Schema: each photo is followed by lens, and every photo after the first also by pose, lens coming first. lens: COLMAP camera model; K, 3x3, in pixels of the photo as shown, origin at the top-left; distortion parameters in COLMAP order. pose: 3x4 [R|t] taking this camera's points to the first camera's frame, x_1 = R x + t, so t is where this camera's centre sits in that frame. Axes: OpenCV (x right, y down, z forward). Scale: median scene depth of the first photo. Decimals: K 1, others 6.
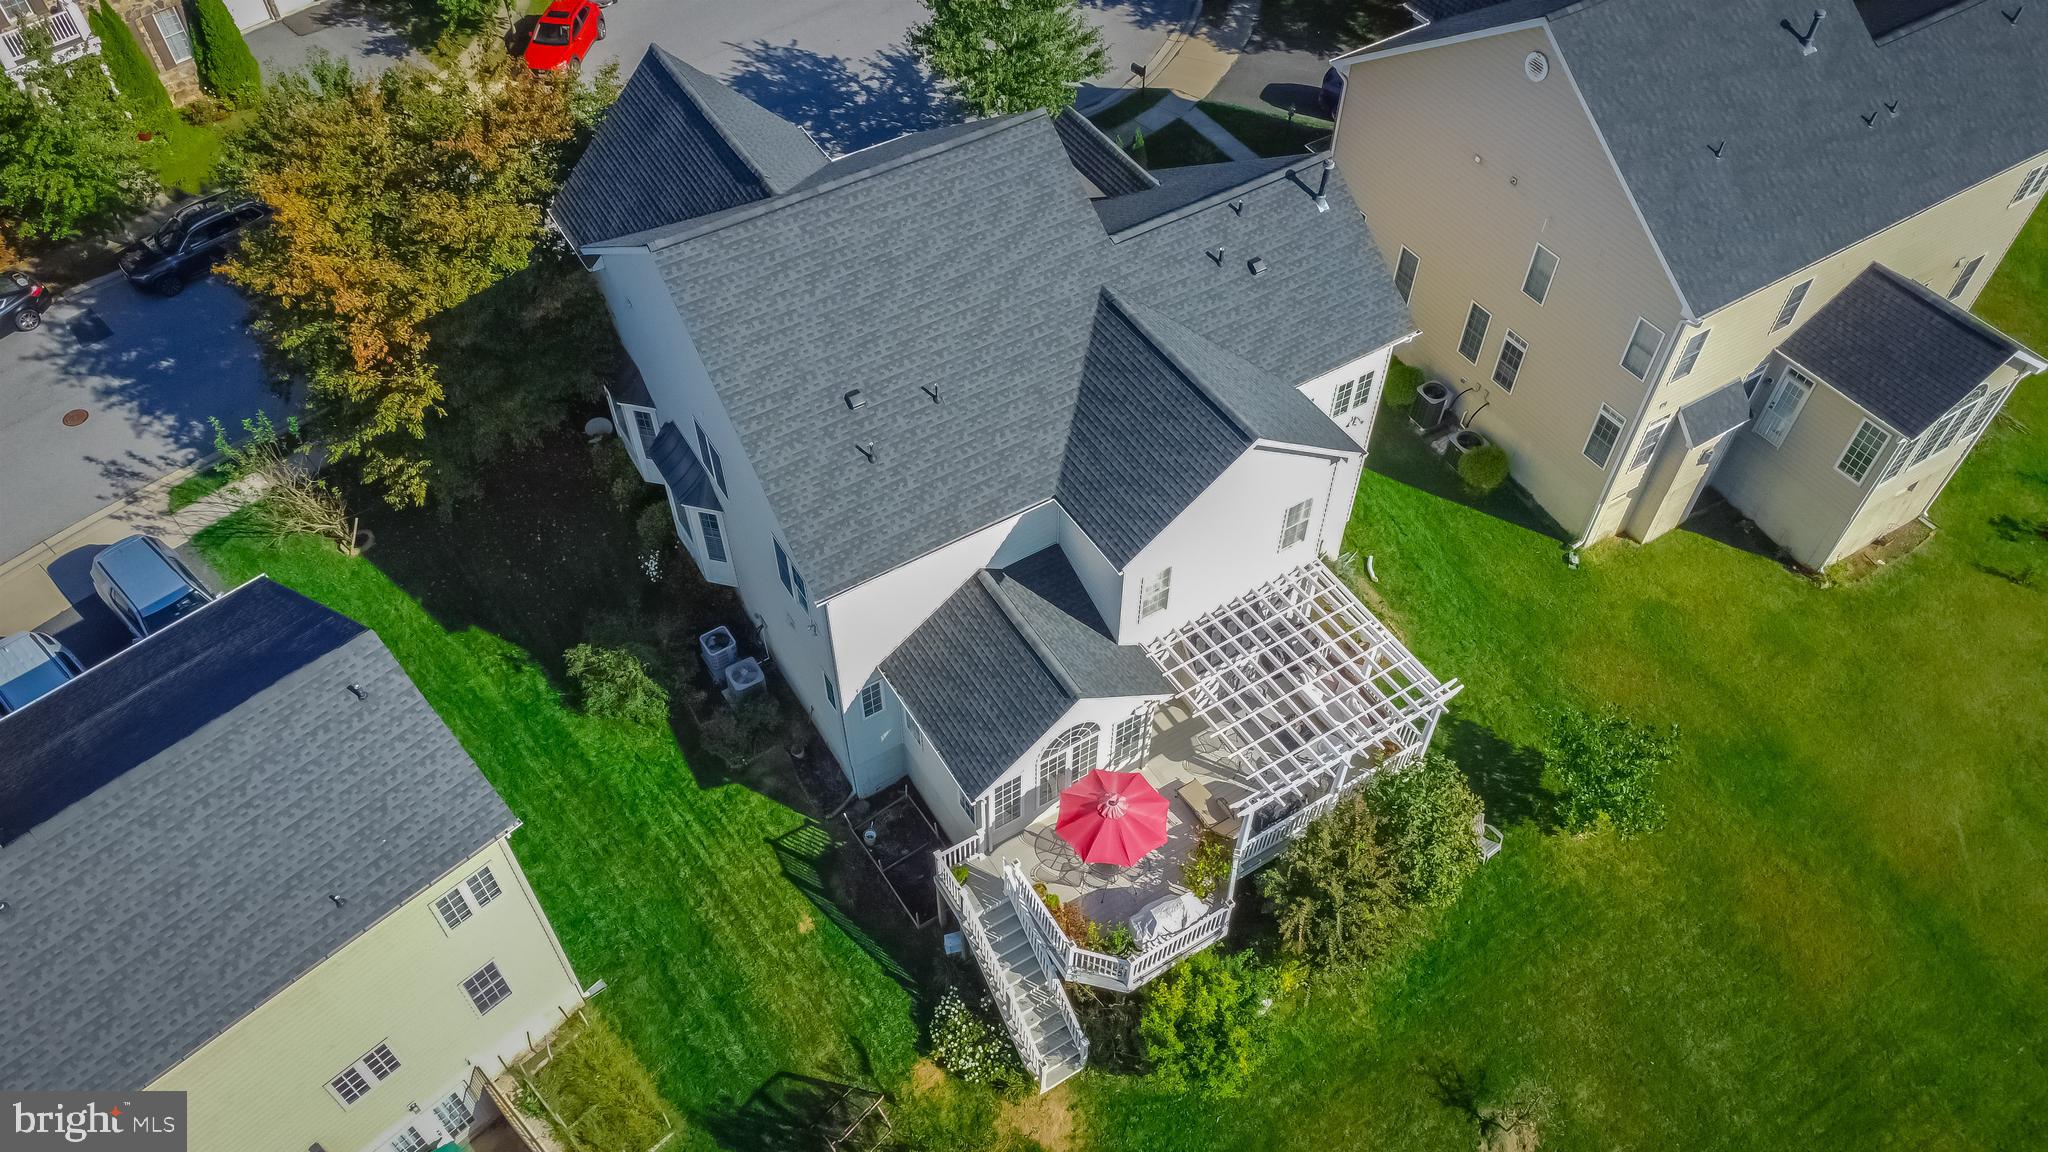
lens RADIAL K [[1471.6, 0, 1016.9], [0, 1471.6, 574.4], [0, 0, 1]] dist [0.116710, -0.088714]
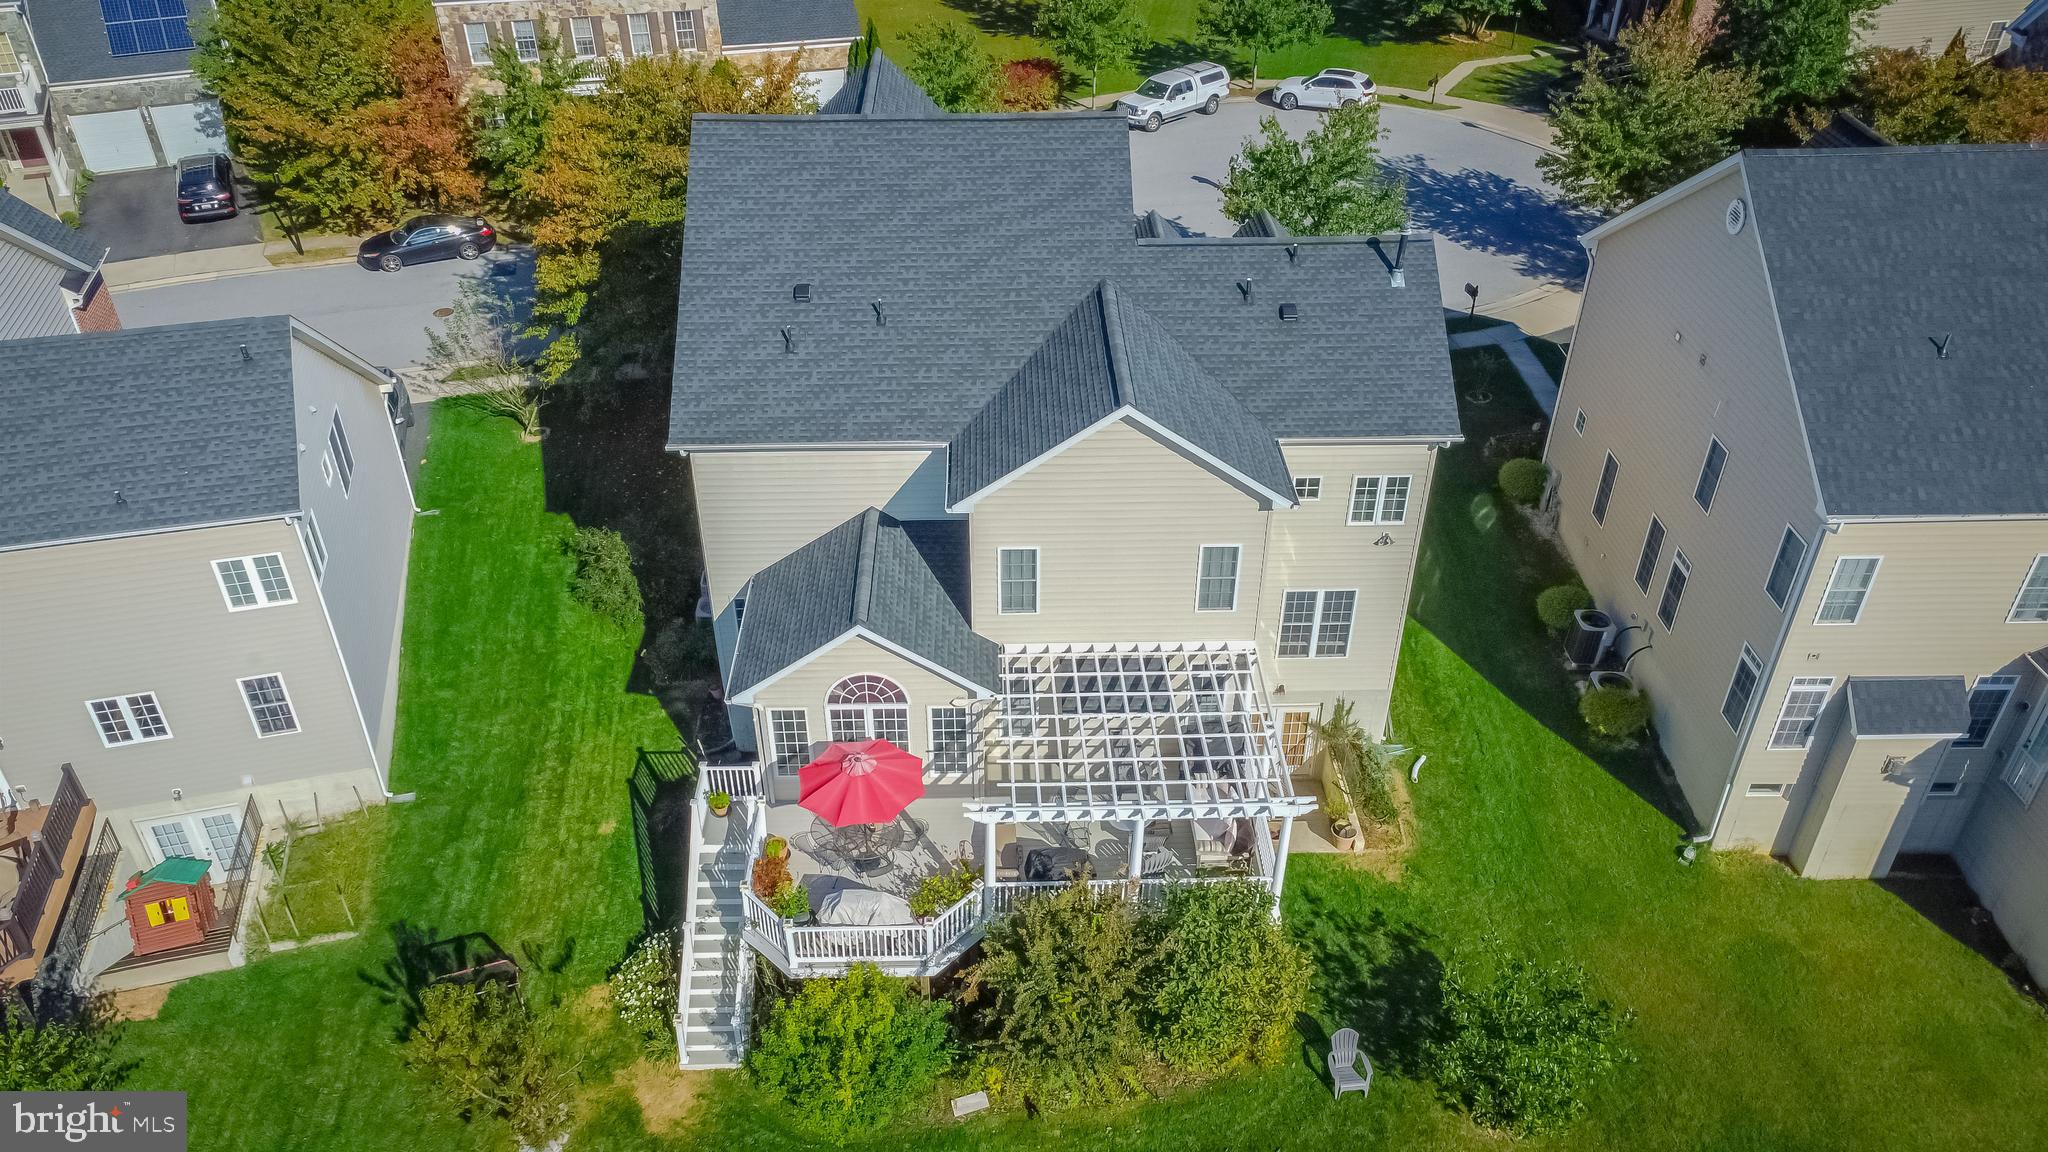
lens RADIAL K [[1478.1, 0, 1013.4], [0, 1478.1, 568.5], [0, 0, 1]] dist [0.115376, -0.077127]
pose [[0.862131, 0.285323, -0.418714, 0.426680], [-0.385441, 0.905705, -0.176450, 0.152162], [0.328886, 0.313513, 0.890811, 0.181106]]
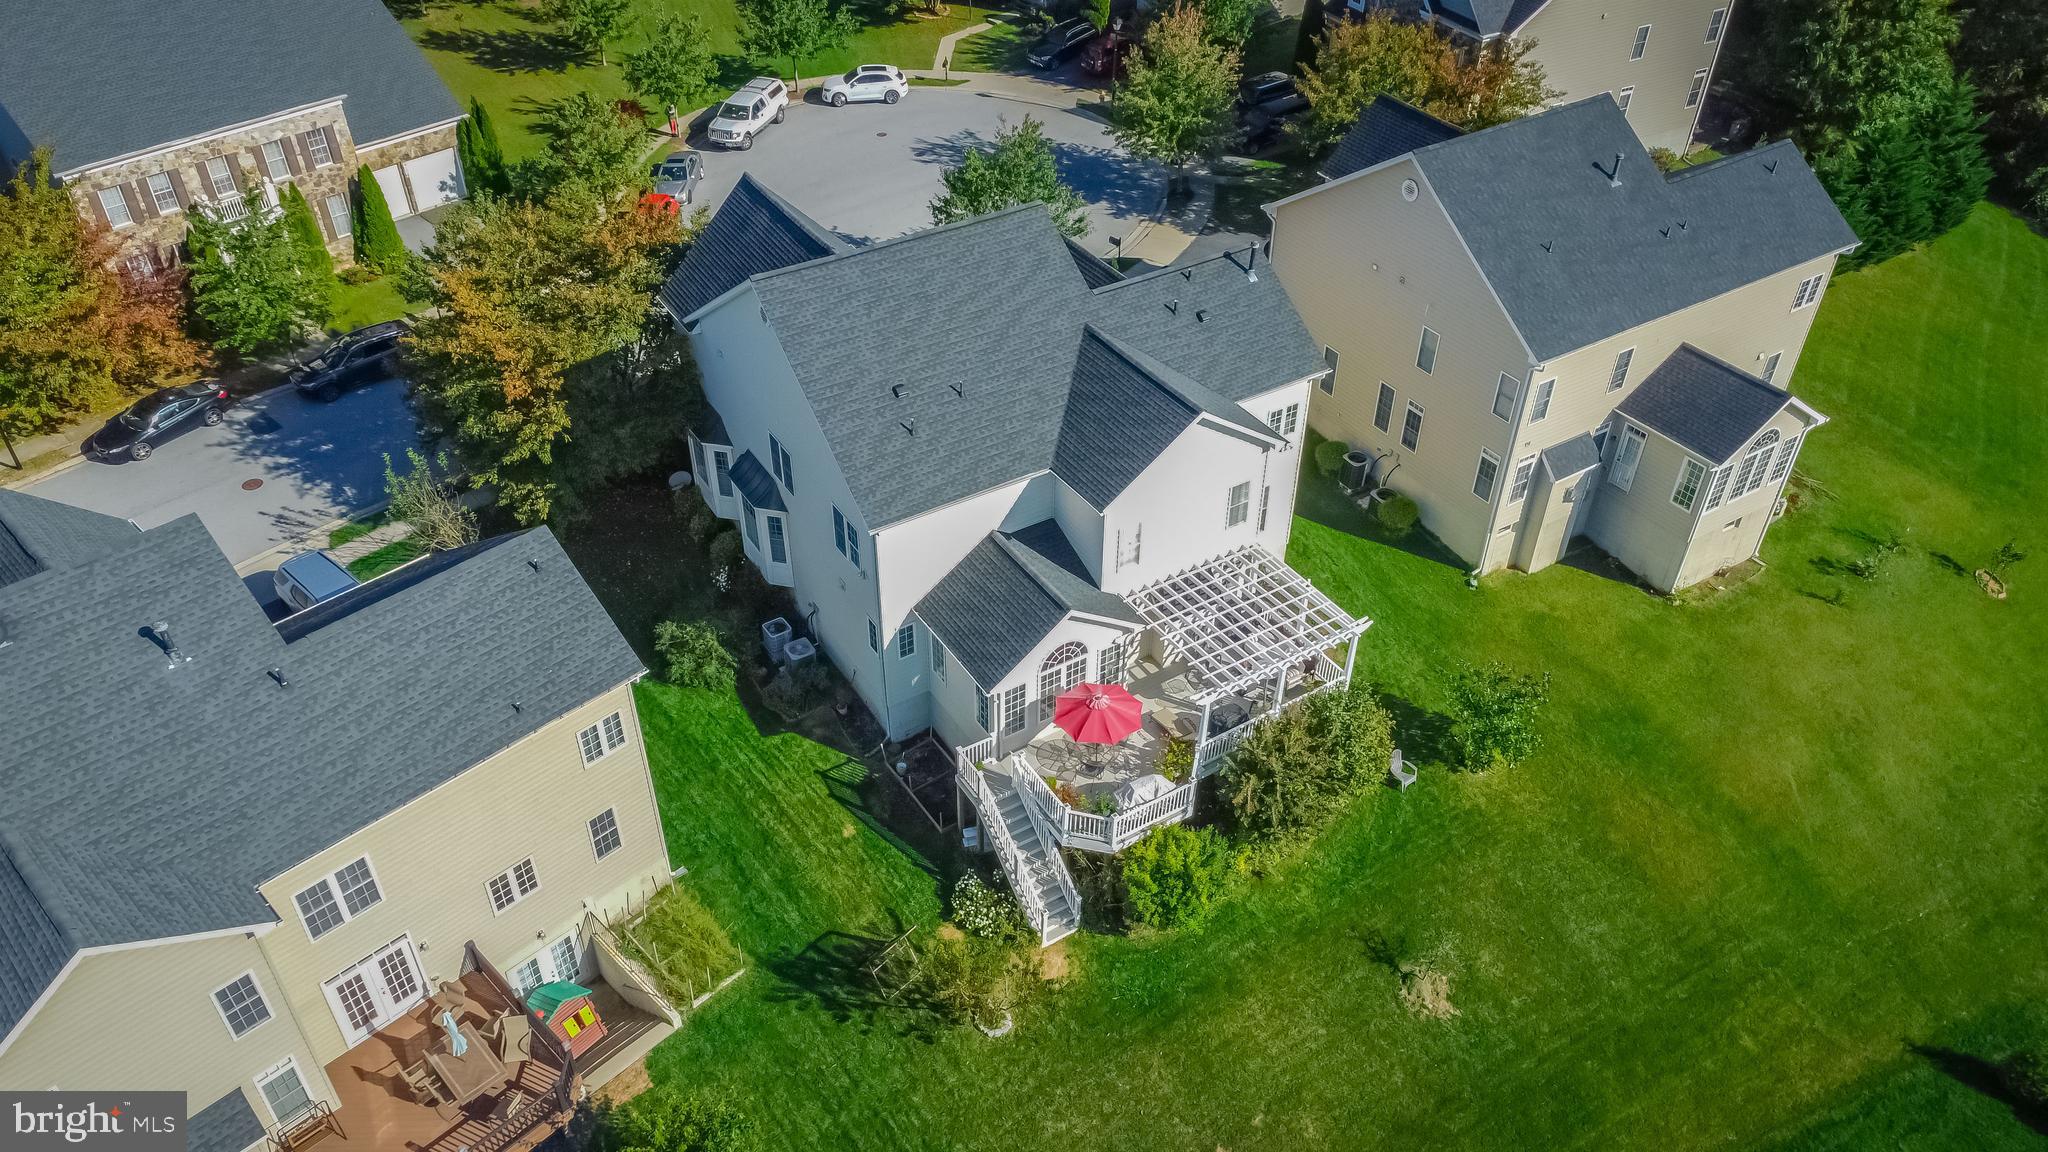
lens RADIAL K [[1482.6, 0, 1017.4], [0, 1482.6, 575.8], [0, 0, 1]] dist [0.068586, 0.003626]
pose [[0.999974, -0.000569, 0.007164, -0.012121], [0.001941, 0.981202, -0.192976, 0.262754], [-0.006919, 0.192985, 0.981177, -0.239528]]
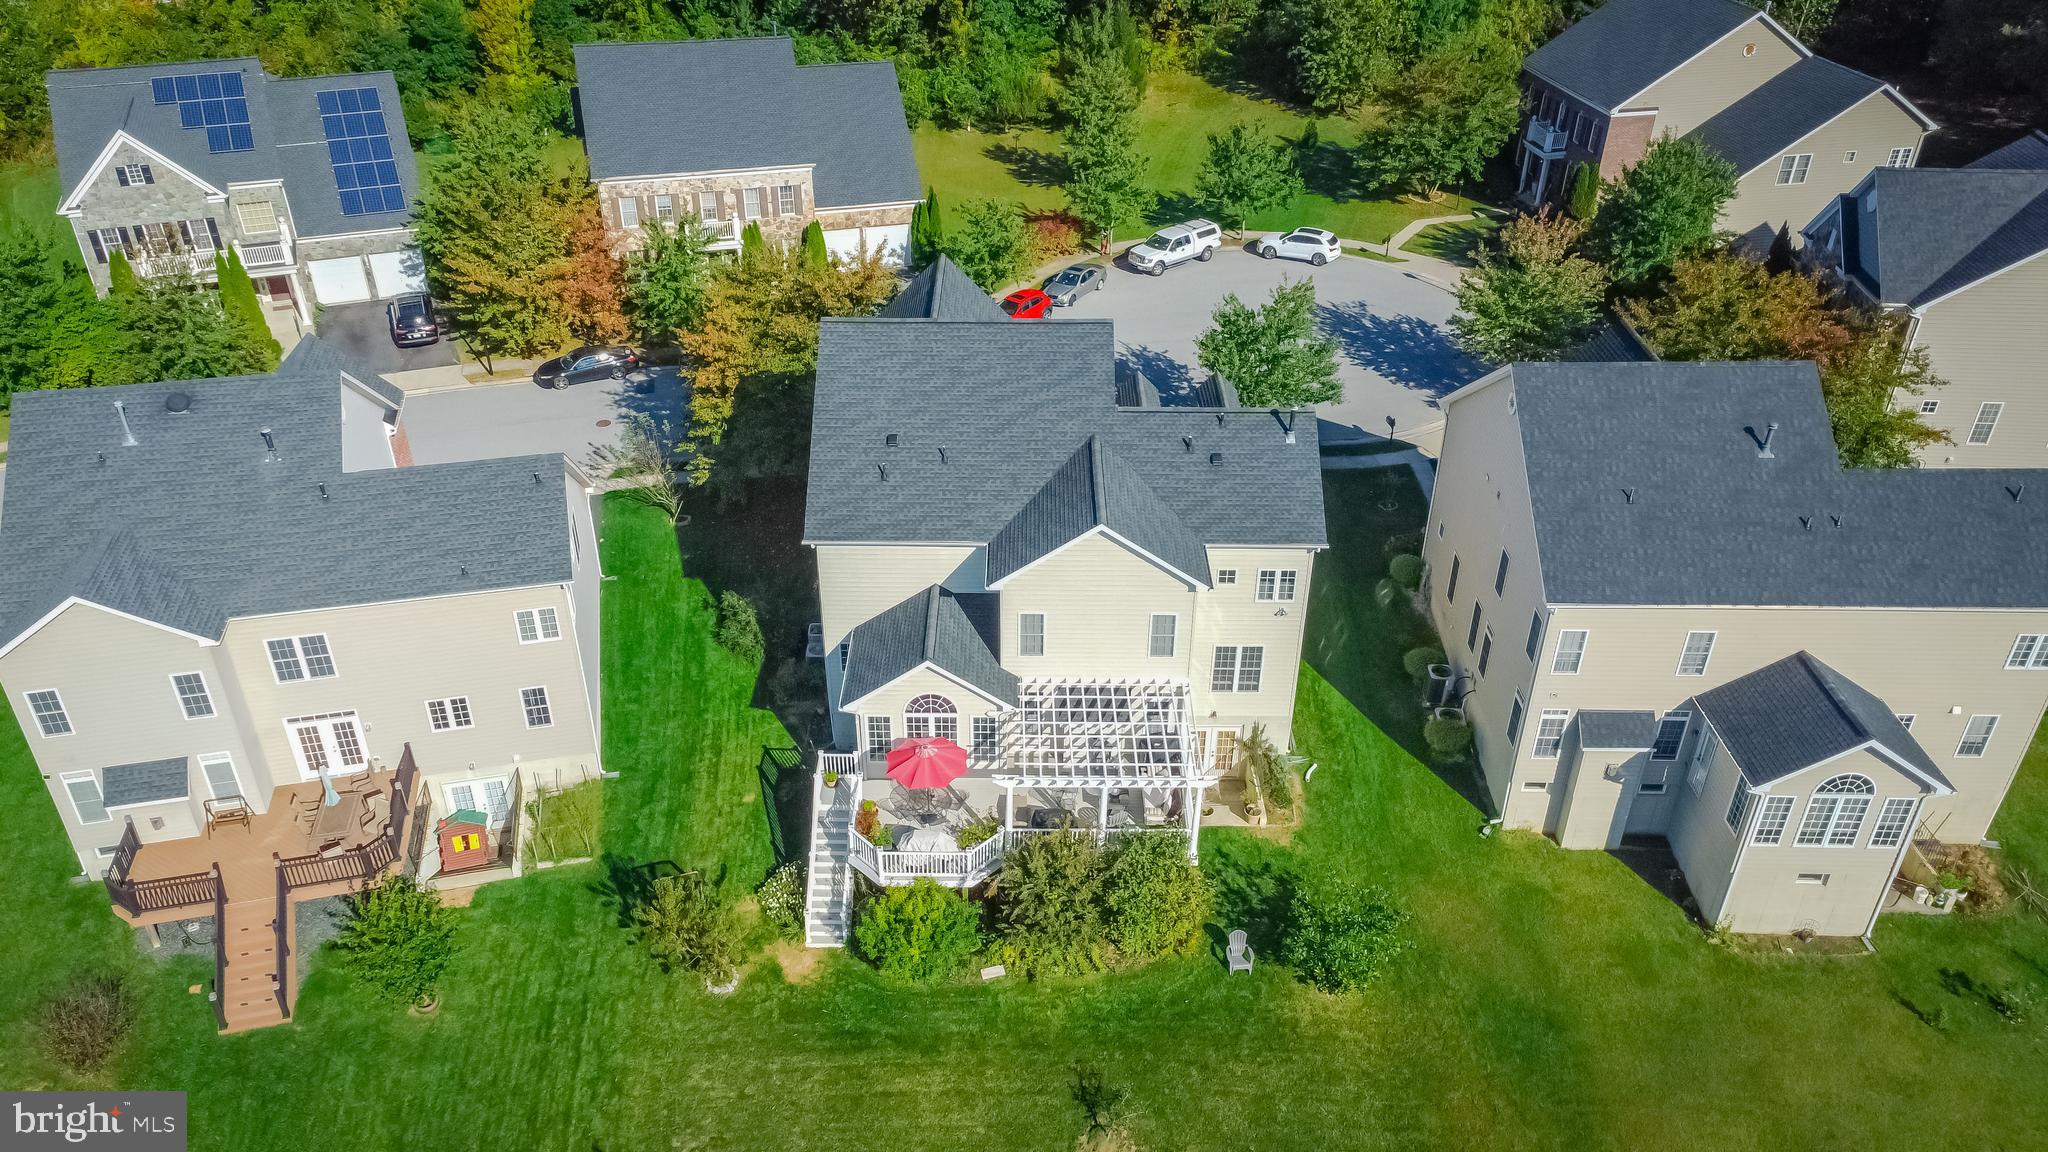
lens RADIAL K [[1485.3, 0, 1013.2], [0, 1485.3, 574.5], [0, 0, 1]] dist [0.074081, -0.002987]
pose [[0.846429, 0.286219, -0.449039, 0.623638], [-0.407692, 0.890791, -0.200696, 0.225627], [0.342557, 0.352945, 0.870681, -0.201086]]
